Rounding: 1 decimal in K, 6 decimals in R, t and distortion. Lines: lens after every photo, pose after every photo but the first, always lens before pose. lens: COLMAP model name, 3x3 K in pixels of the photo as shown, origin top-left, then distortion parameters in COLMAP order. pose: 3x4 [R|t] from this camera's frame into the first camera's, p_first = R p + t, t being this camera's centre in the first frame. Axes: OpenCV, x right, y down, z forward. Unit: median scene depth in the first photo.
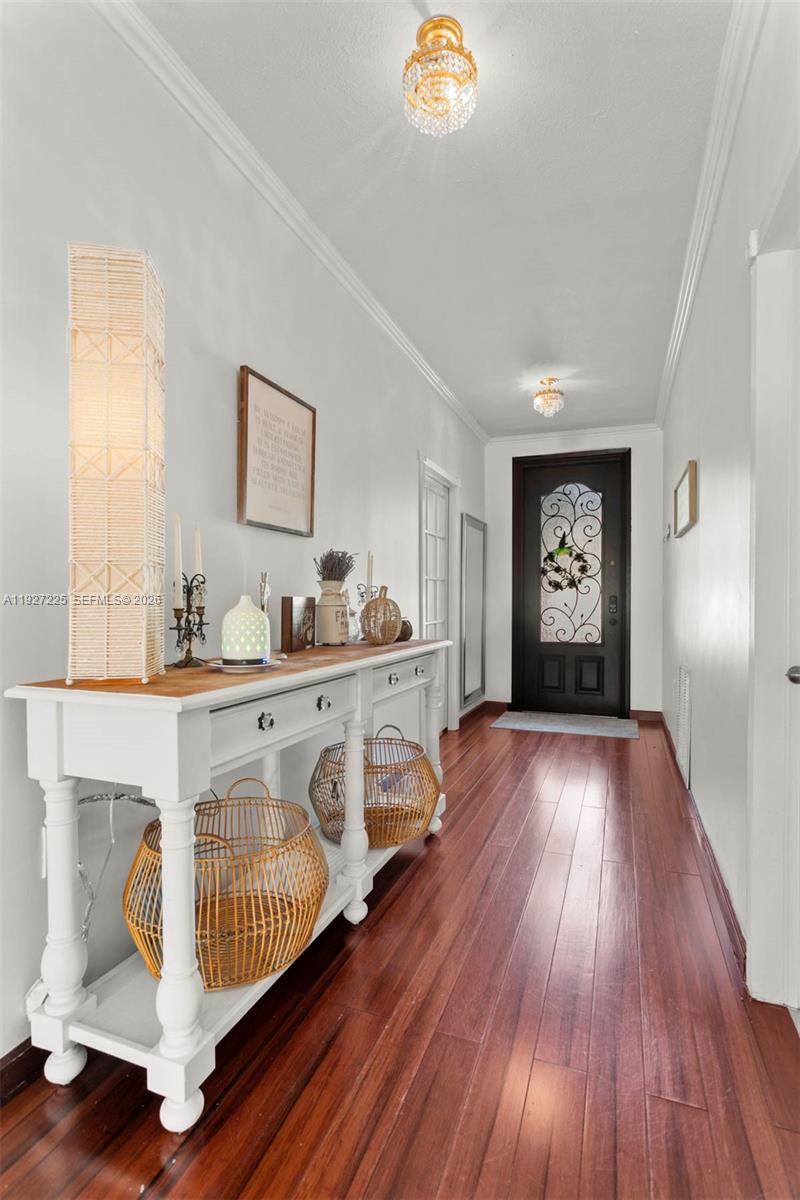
lens RADIAL K [[576.1, 0, 401.6], [0, 576.1, 602.4], [0, 0, 1]] dist [0.002052, 0.001802]
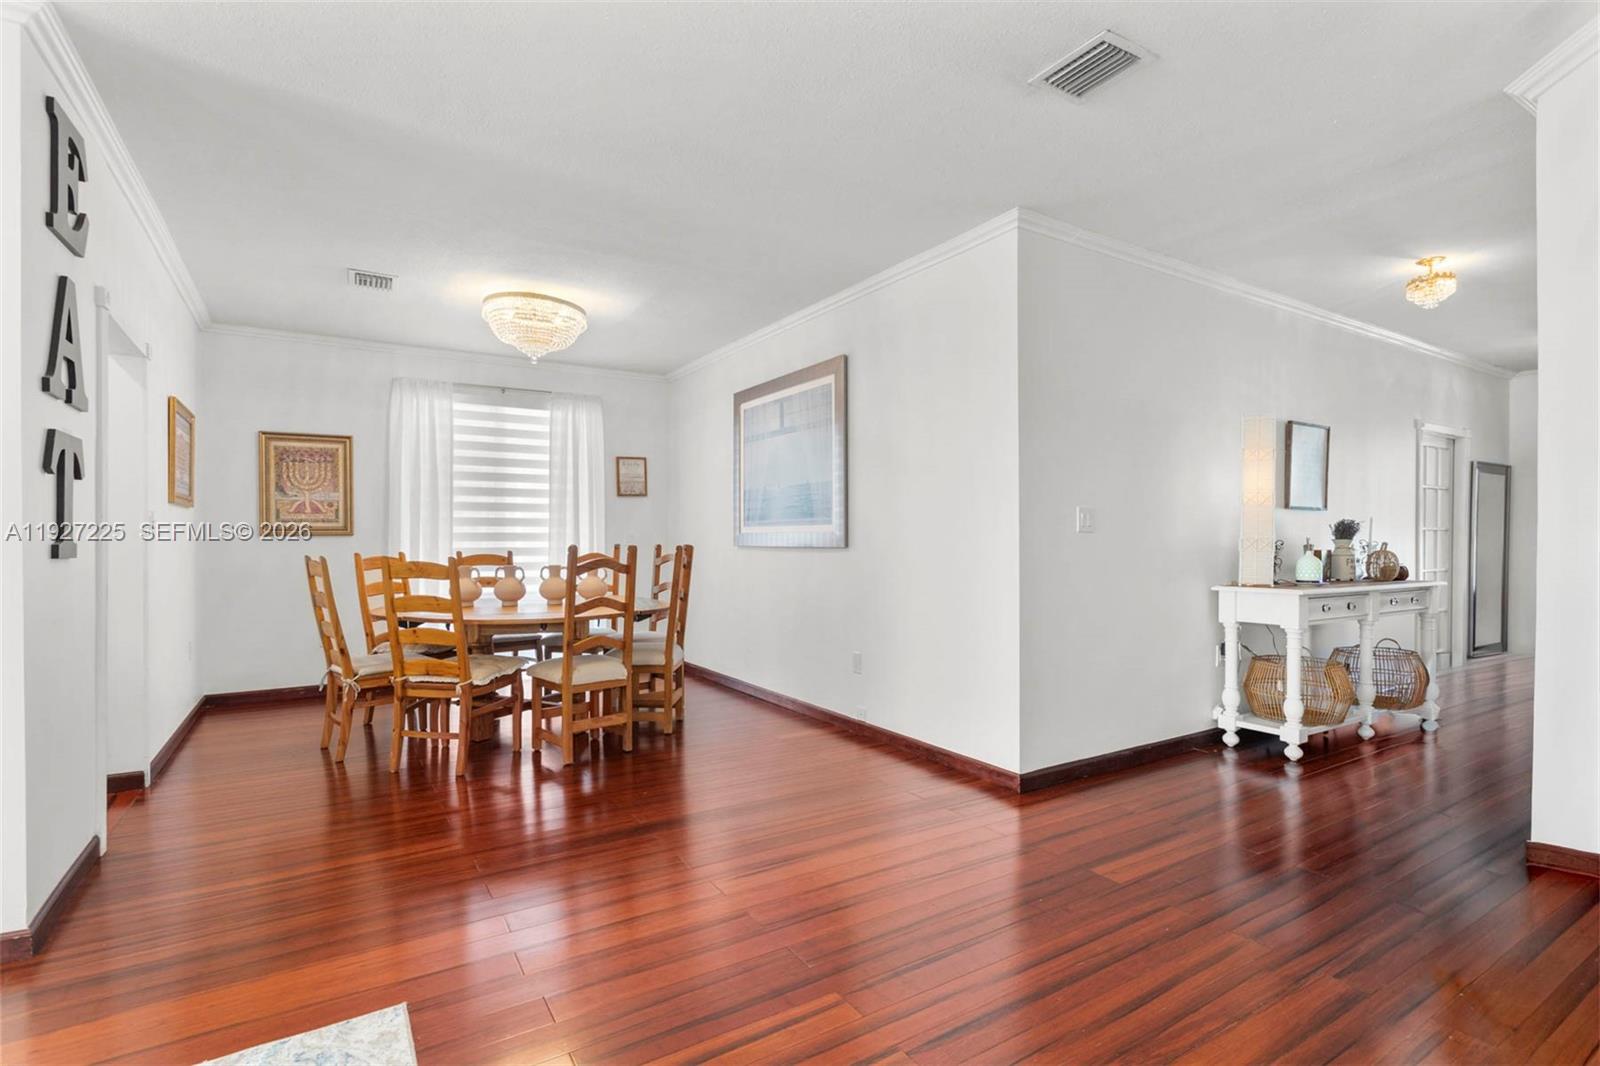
lens RADIAL K [[768.1, 0, 794.7], [0, 768.1, 541.5], [0, 0, 1]] dist [0.002052, 0.001802]
pose [[0.796851, 0.007828, -0.604125, -0.045692], [-0.006501, 0.999969, 0.004382, -0.030454], [0.604140, 0.000435, 0.796878, -1.542580]]
